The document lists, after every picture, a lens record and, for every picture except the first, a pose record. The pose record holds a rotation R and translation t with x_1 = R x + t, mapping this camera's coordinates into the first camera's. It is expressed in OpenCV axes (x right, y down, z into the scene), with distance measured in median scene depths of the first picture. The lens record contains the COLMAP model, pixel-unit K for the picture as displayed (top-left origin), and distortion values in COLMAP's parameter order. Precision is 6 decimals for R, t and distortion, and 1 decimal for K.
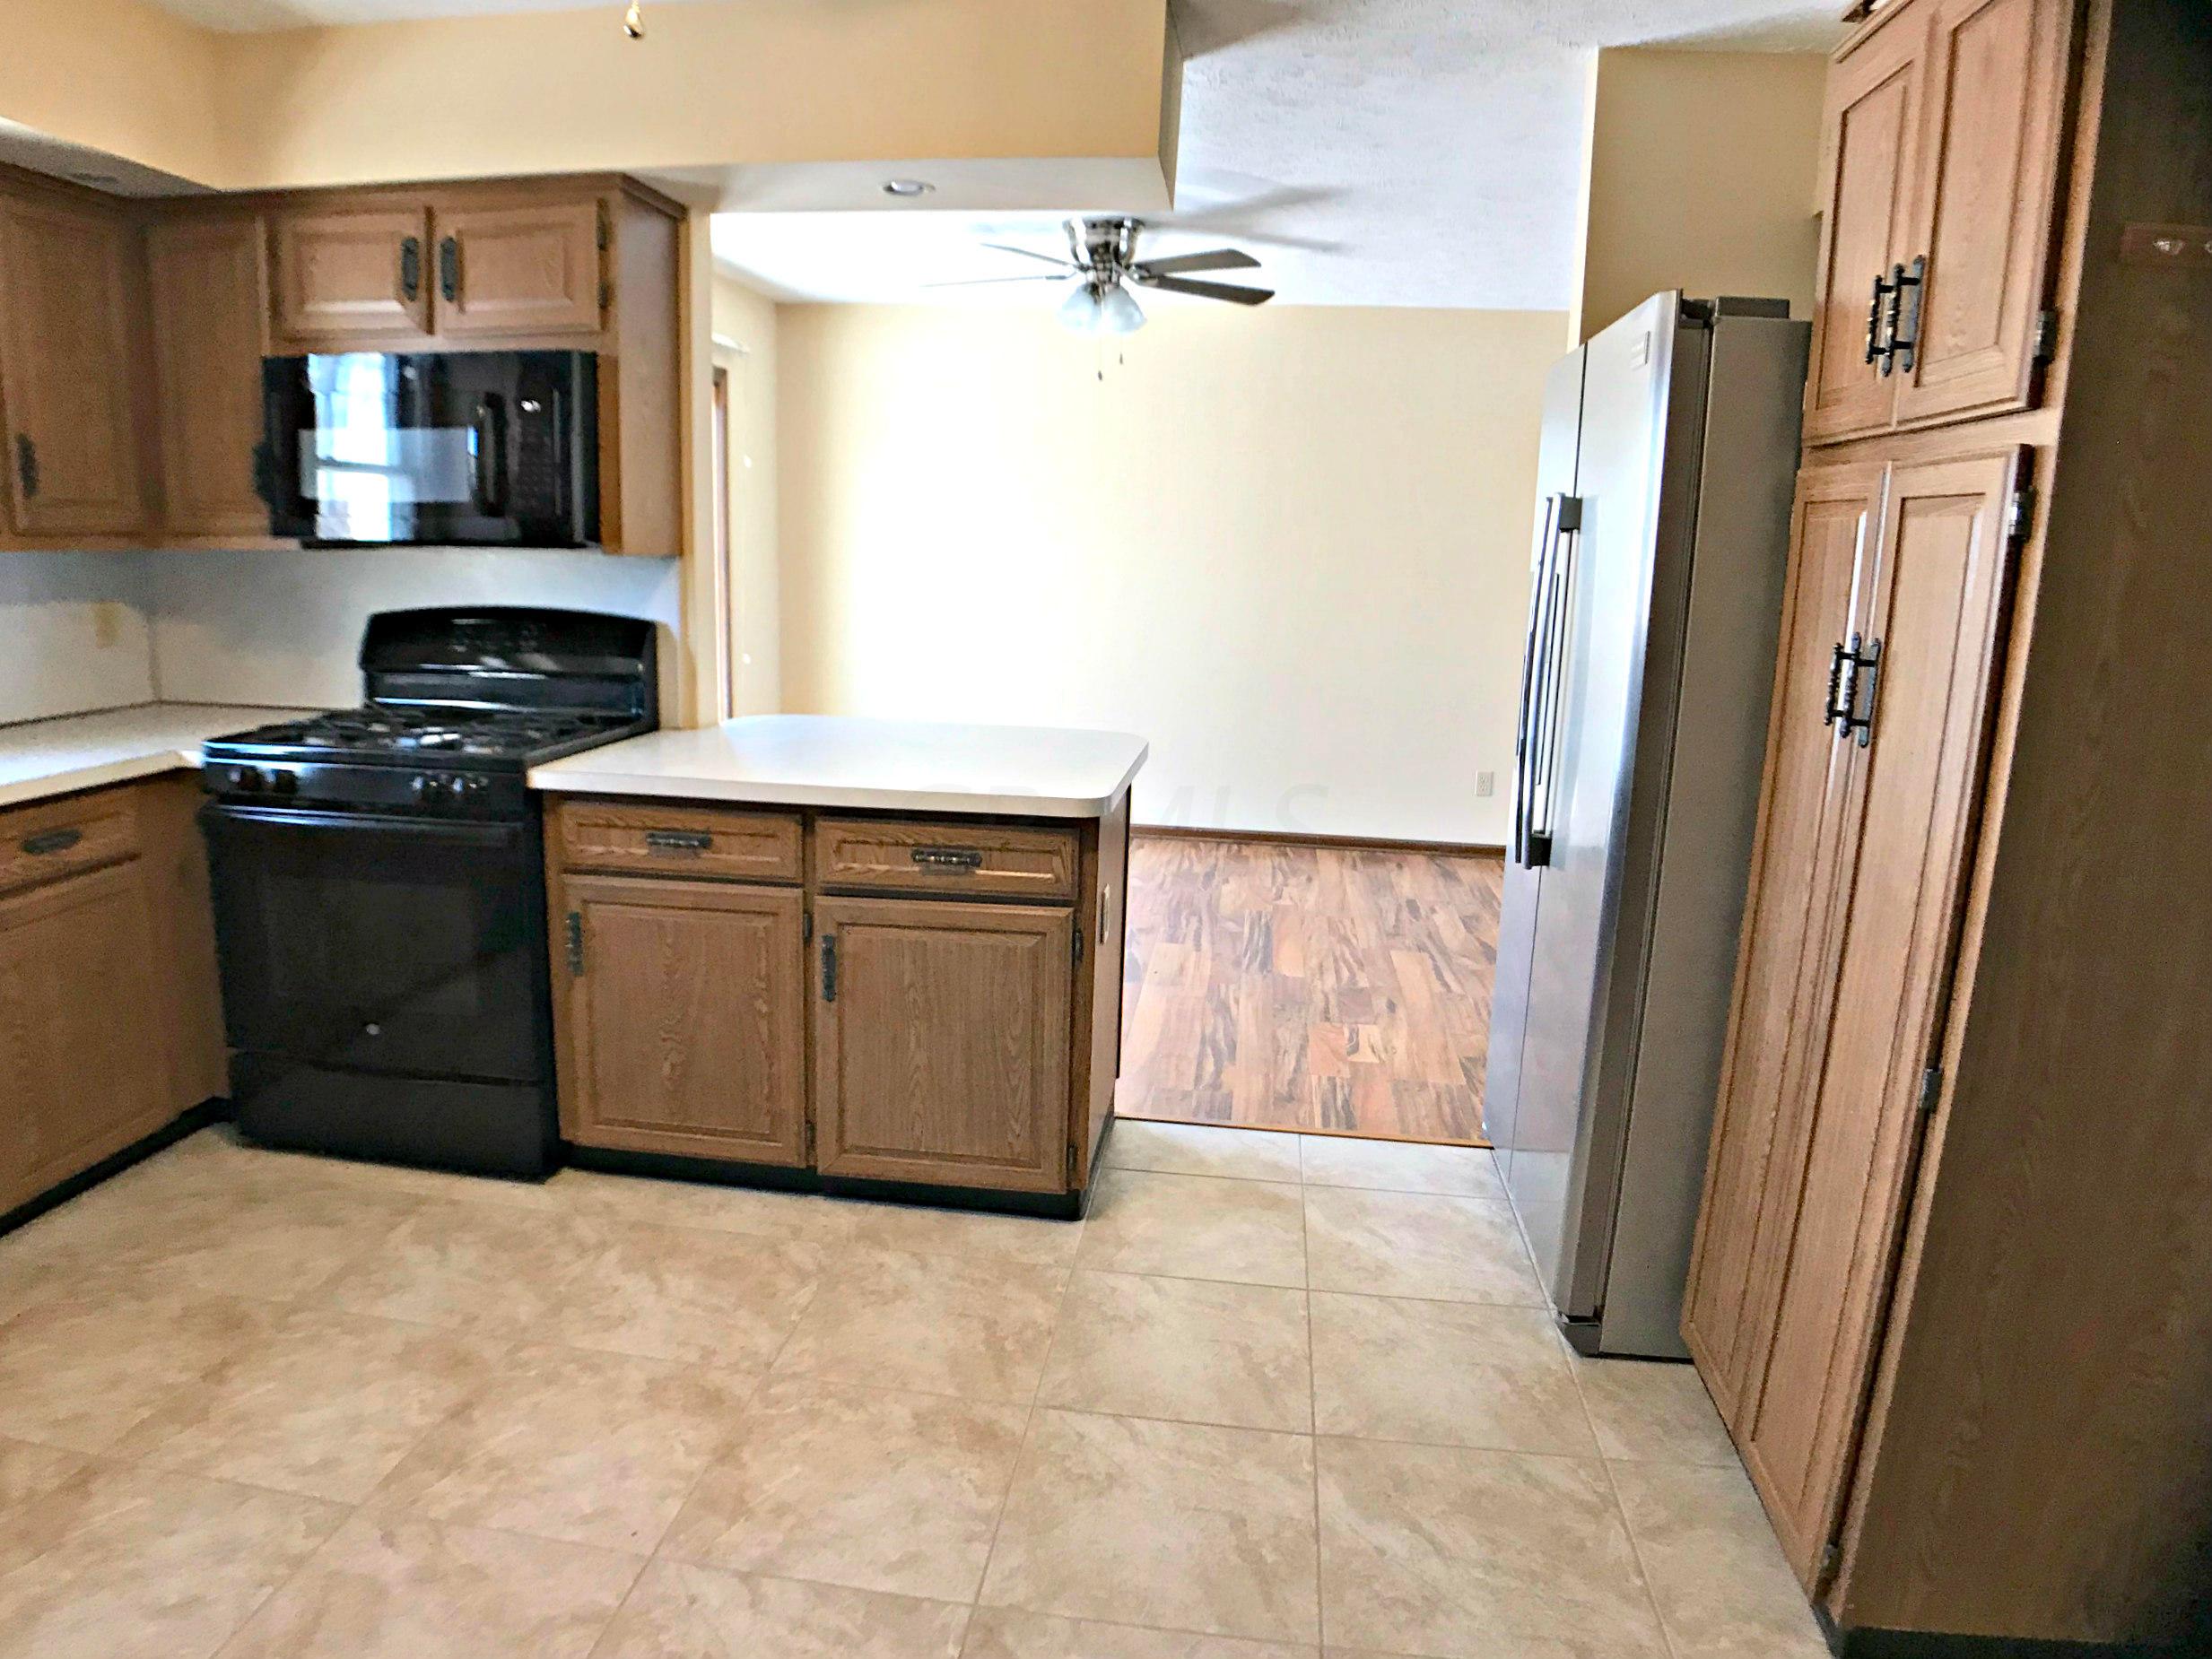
lens RADIAL K [[1382.0, 0, 1072.5], [0, 1382.0, 817.2], [0, 0, 1]] dist [-0.097317, 0.023534]
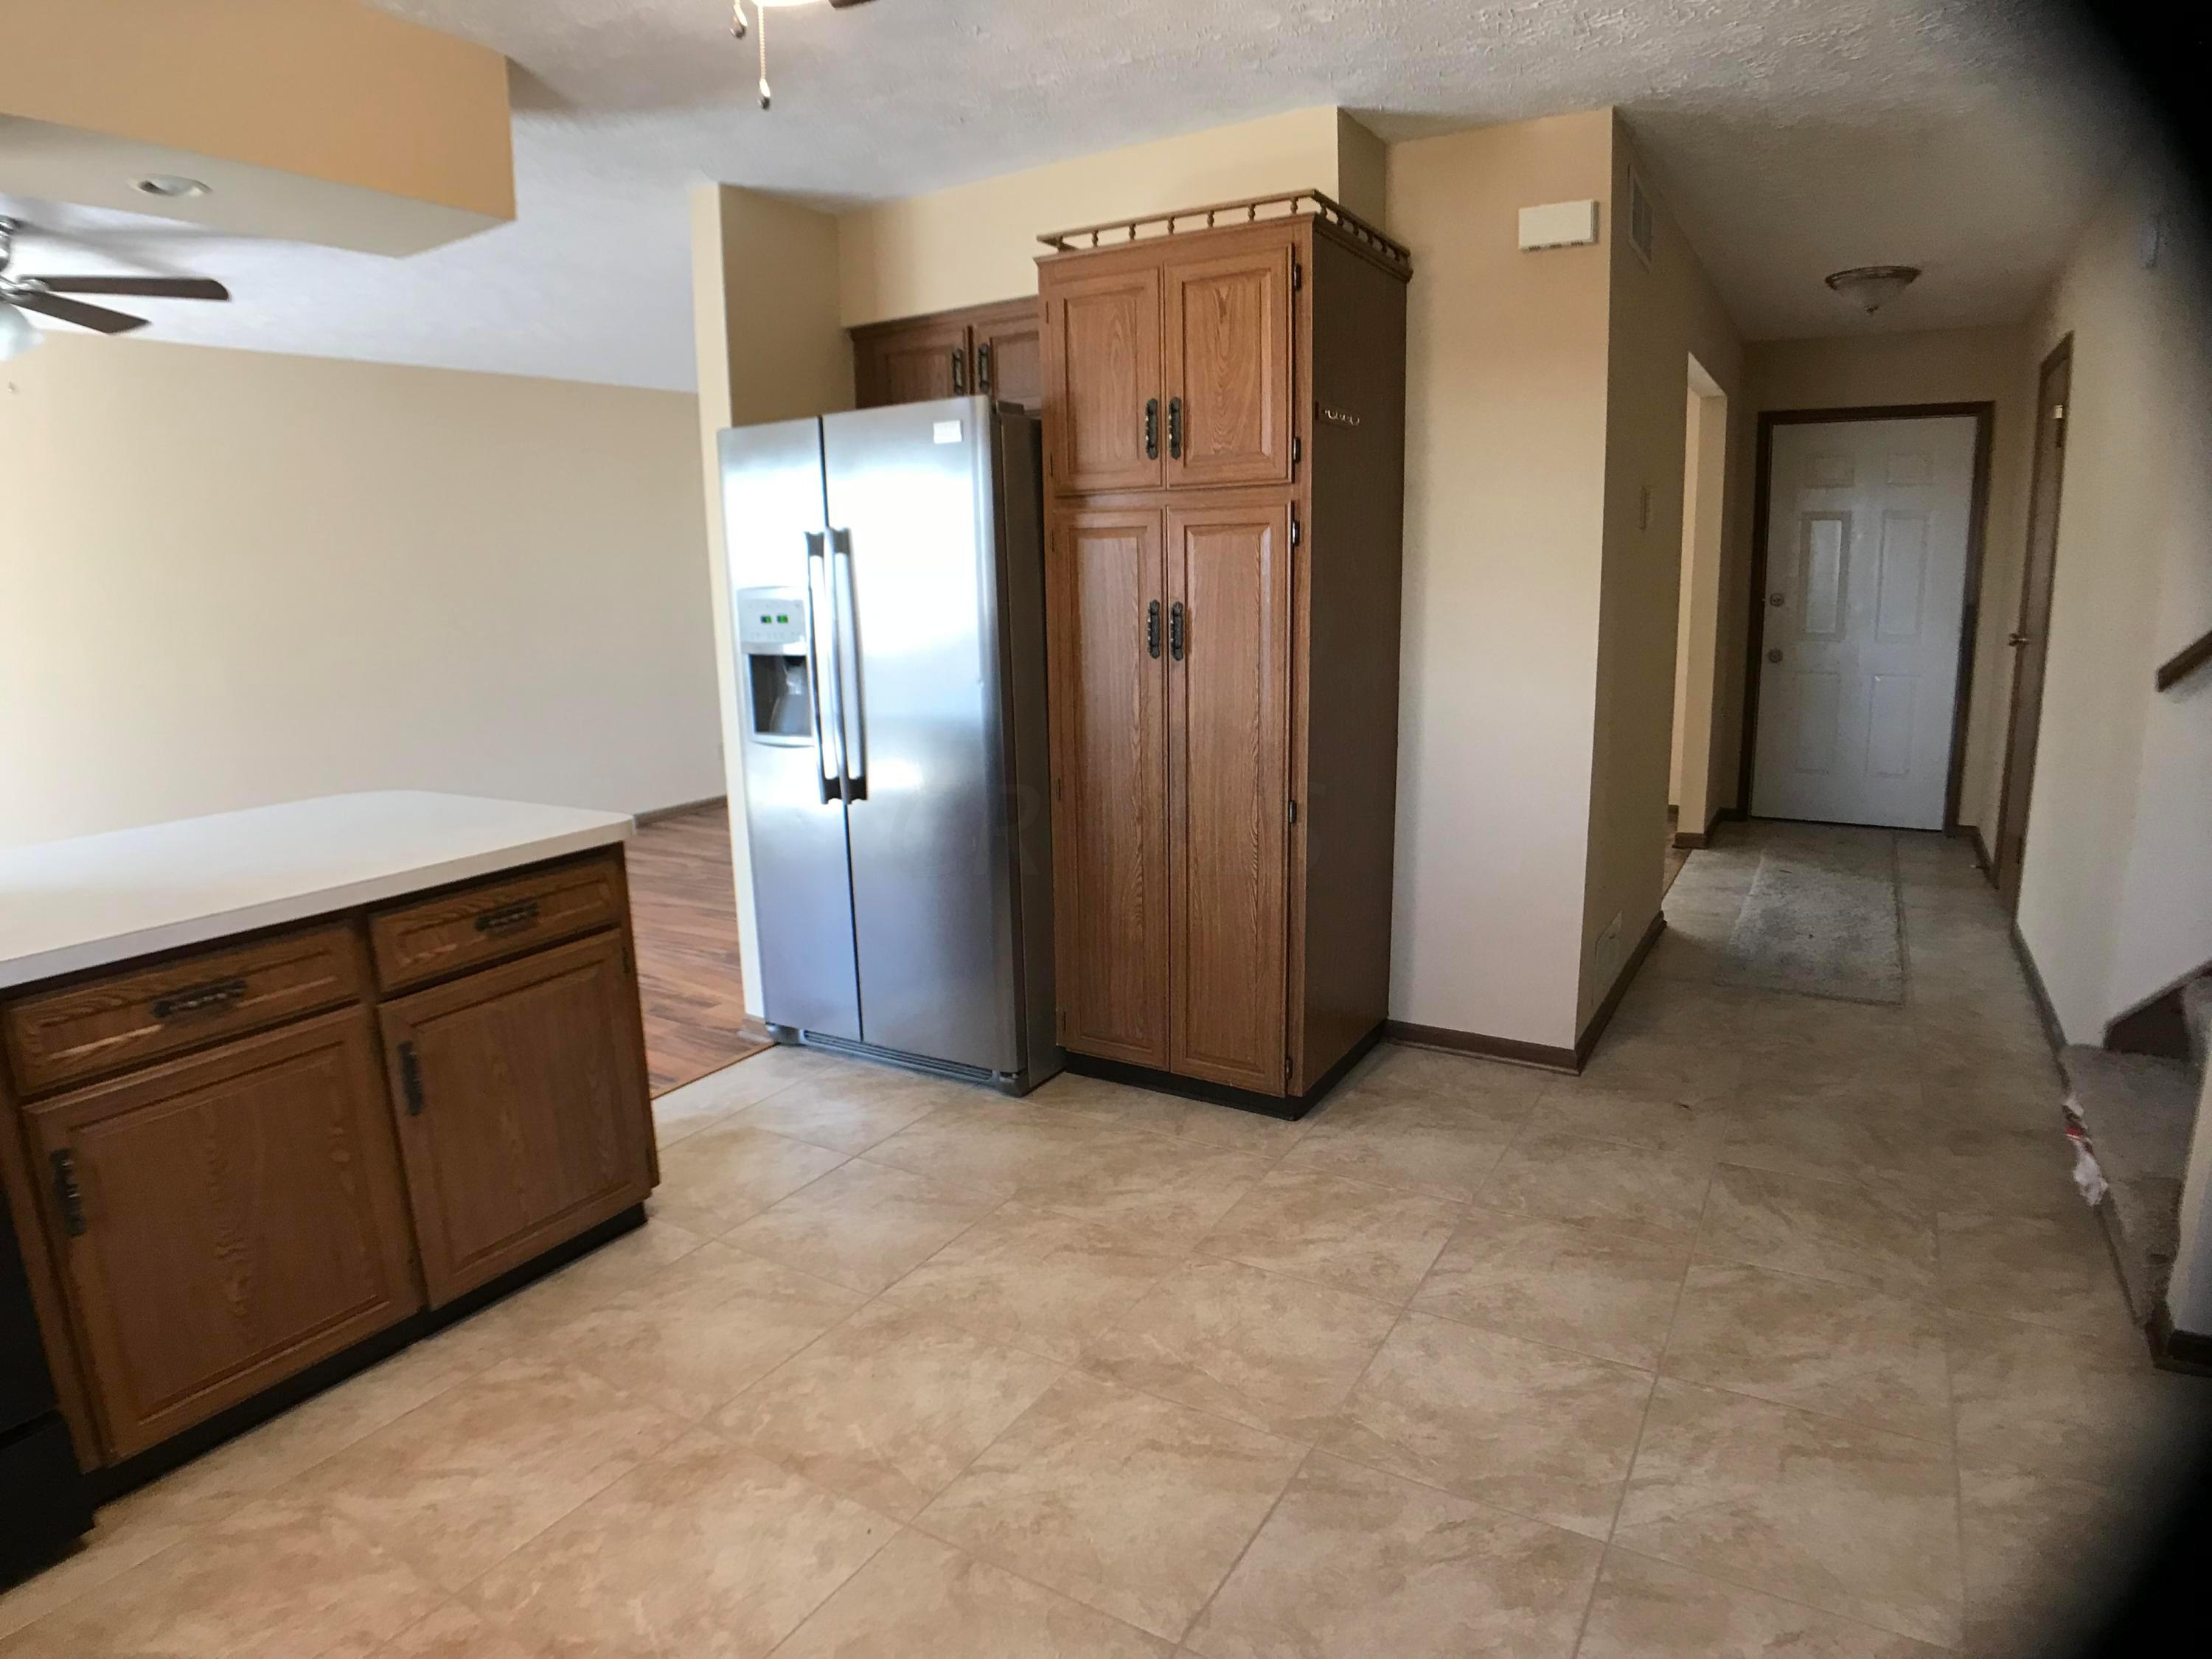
lens RADIAL K [[1284.8, 0, 1089.1], [0, 1284.8, 825.4], [0, 0, 1]] dist [-0.093016, 0.013661]
pose [[0.393169, -0.217660, 0.893332, -0.691207], [0.215837, 0.966277, 0.140440, -0.067286], [-0.893774, 0.137597, 0.426889, 0.239911]]
